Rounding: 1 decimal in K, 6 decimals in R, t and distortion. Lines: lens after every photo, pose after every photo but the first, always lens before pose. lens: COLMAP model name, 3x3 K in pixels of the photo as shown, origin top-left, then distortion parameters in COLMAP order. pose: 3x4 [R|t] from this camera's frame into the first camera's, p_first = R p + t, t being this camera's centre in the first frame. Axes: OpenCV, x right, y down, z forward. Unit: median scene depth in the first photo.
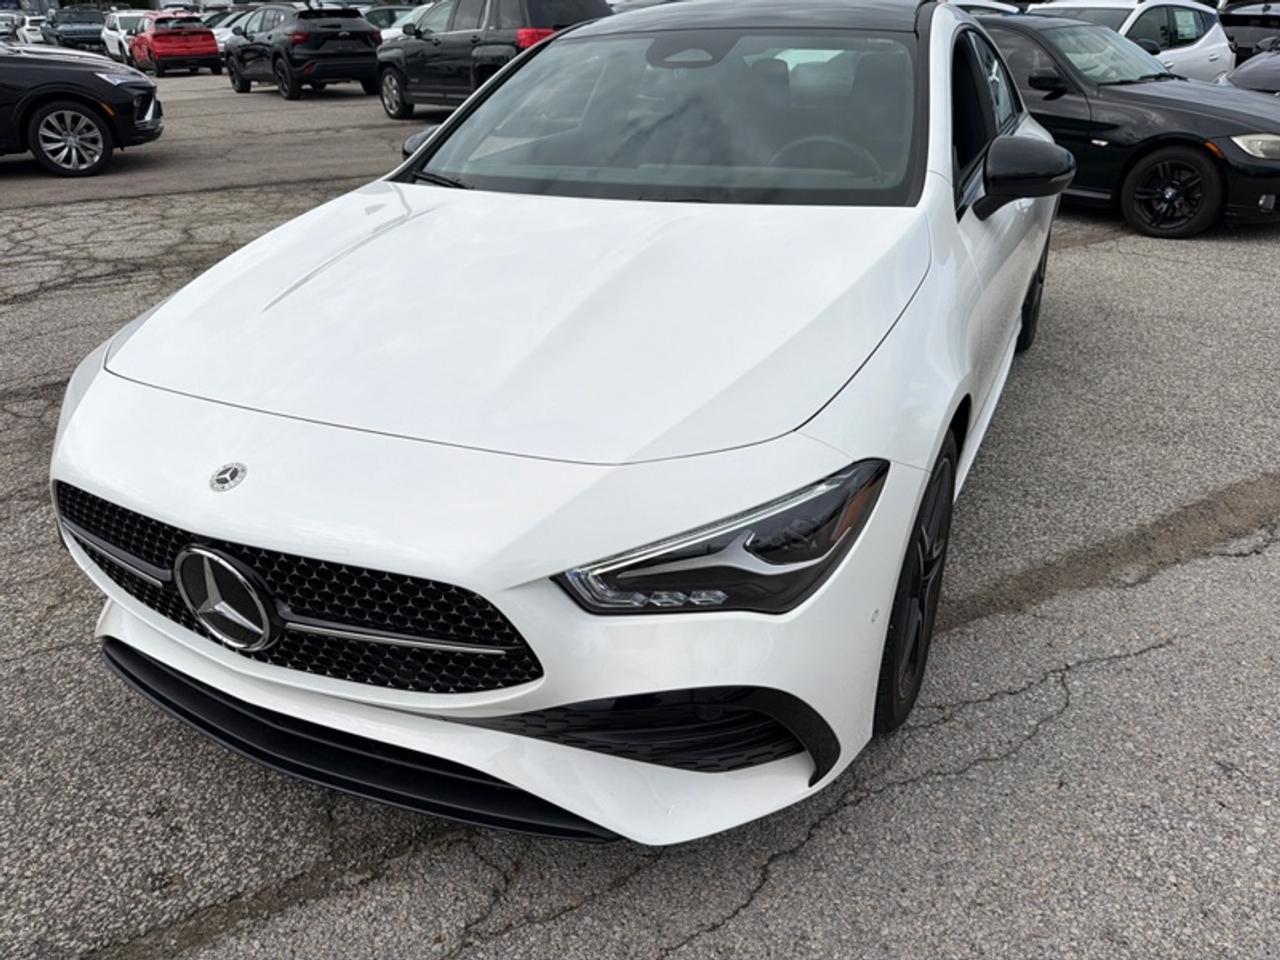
lens RADIAL K [[901.7, 0, 635.9], [0, 901.7, 508.6], [0, 0, 1]] dist [-0.000275, -0.006212]
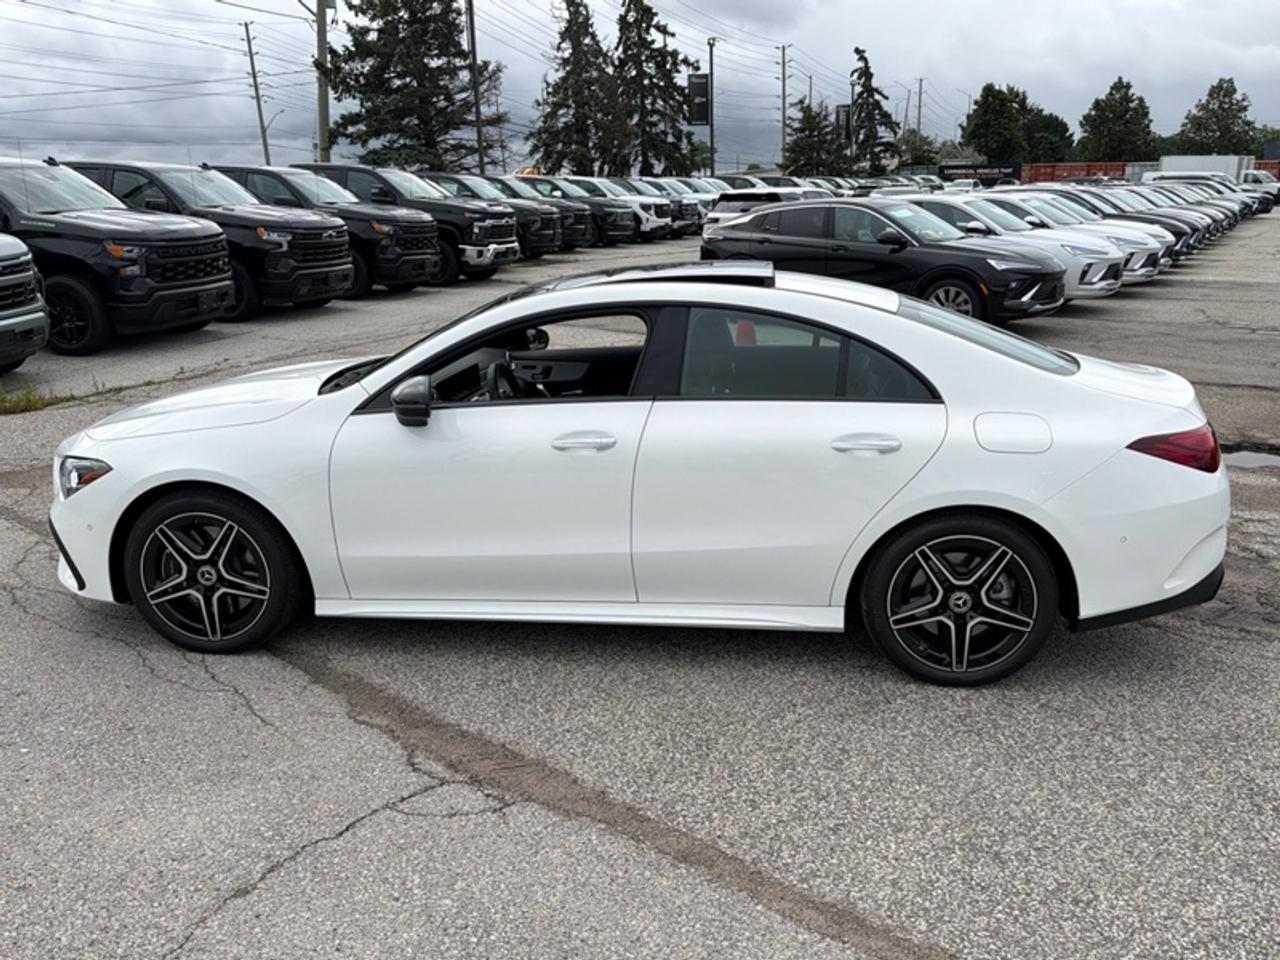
lens RADIAL K [[1019.9, 0, 644.6], [0, 1019.9, 504.1], [0, 0, 1]] dist [0.060036, -0.089726]
pose [[0.346645, 0.276061, -0.896453, 0.525201], [-0.440984, 0.891469, 0.104004, -0.142002], [0.827871, 0.359269, 0.430762, 0.168311]]
